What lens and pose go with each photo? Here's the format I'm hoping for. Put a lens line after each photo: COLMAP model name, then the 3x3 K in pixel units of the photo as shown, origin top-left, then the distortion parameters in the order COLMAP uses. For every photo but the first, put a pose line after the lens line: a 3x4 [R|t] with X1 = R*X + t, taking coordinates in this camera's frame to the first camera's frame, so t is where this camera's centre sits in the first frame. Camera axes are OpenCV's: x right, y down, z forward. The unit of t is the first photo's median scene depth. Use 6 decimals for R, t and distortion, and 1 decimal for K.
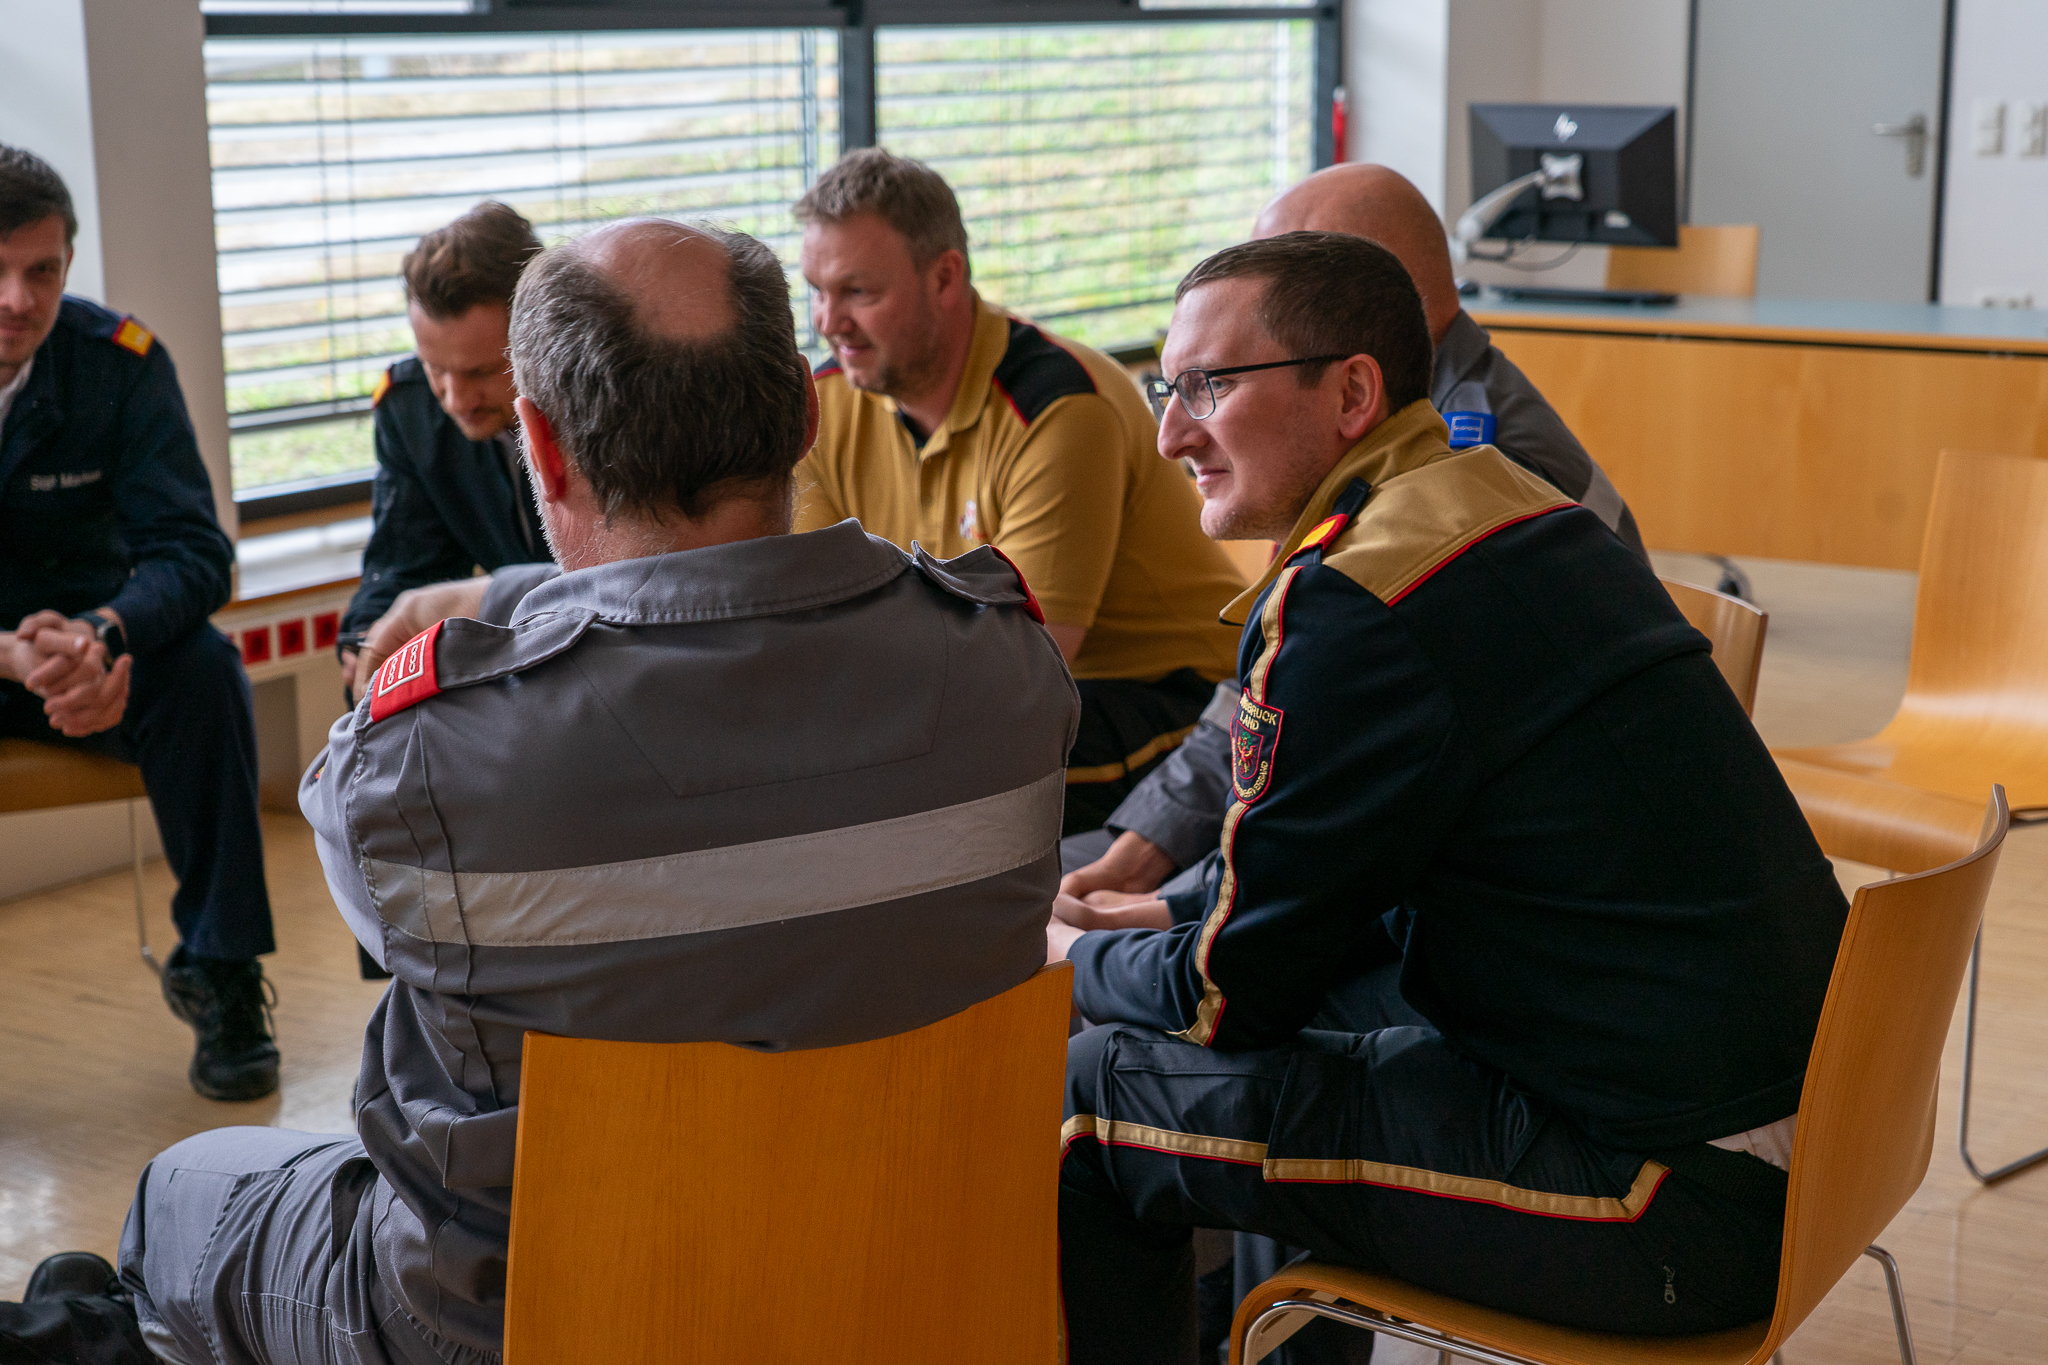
lens RADIAL K [[3159.8, 0, 1024.0], [0, 3159.8, 682.5], [0, 0, 1]] dist [0.086923, -0.036111]
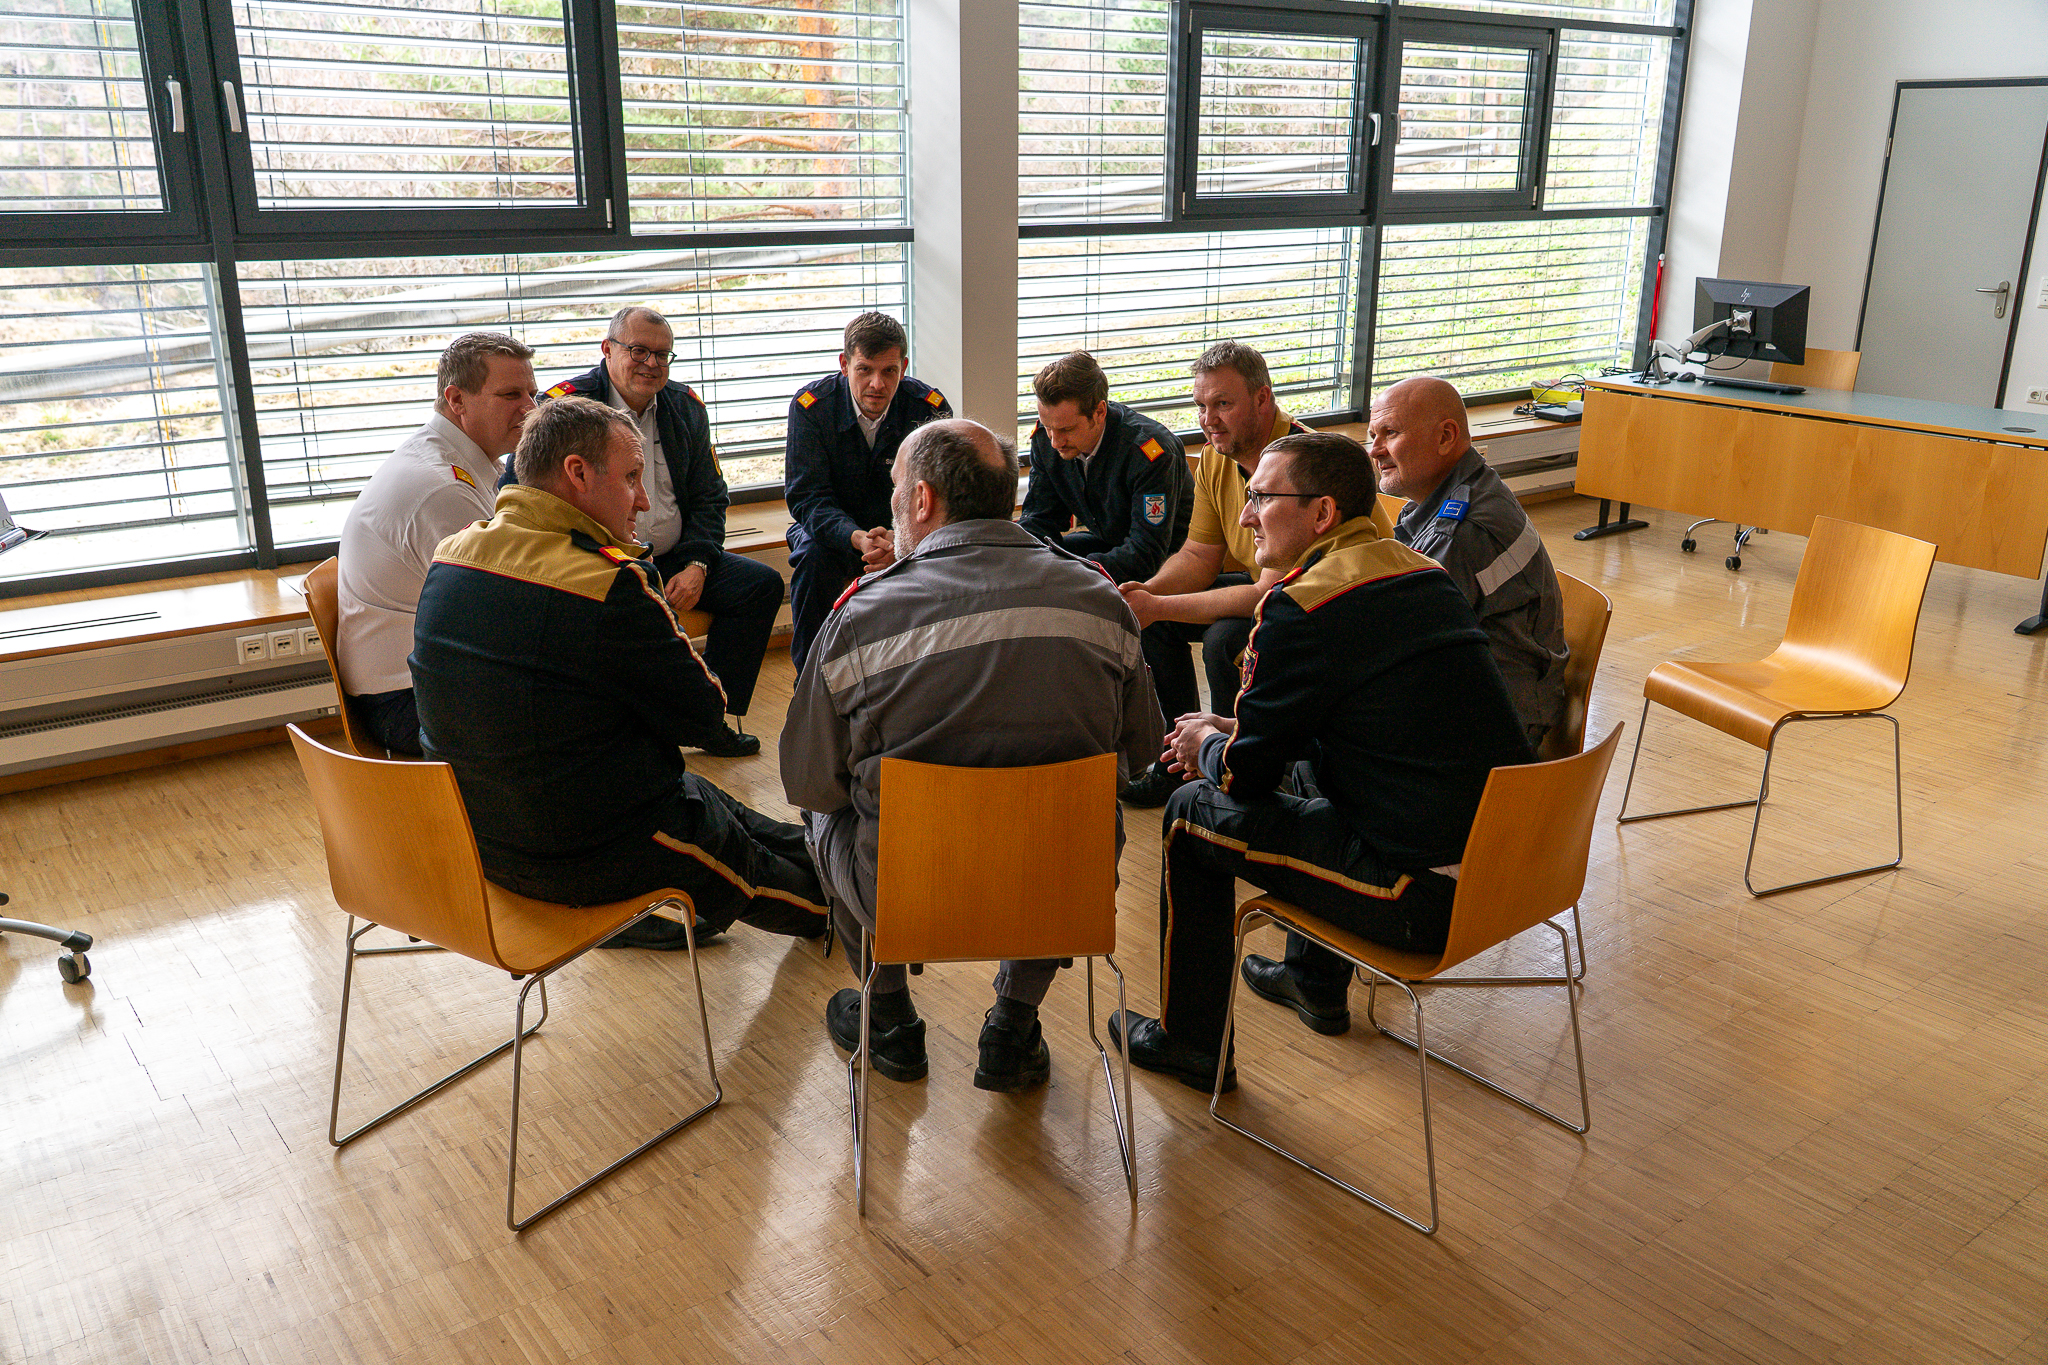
lens RADIAL K [[1643.8, 0, 1024.0], [0, 1643.8, 682.5], [0, 0, 1]] dist [-0.001582, -0.000178]
pose [[0.952941, 0.101162, -0.285778, 0.147456], [-0.074043, 0.991798, 0.104184, -0.045955], [0.293973, -0.078121, 0.952616, -0.087071]]
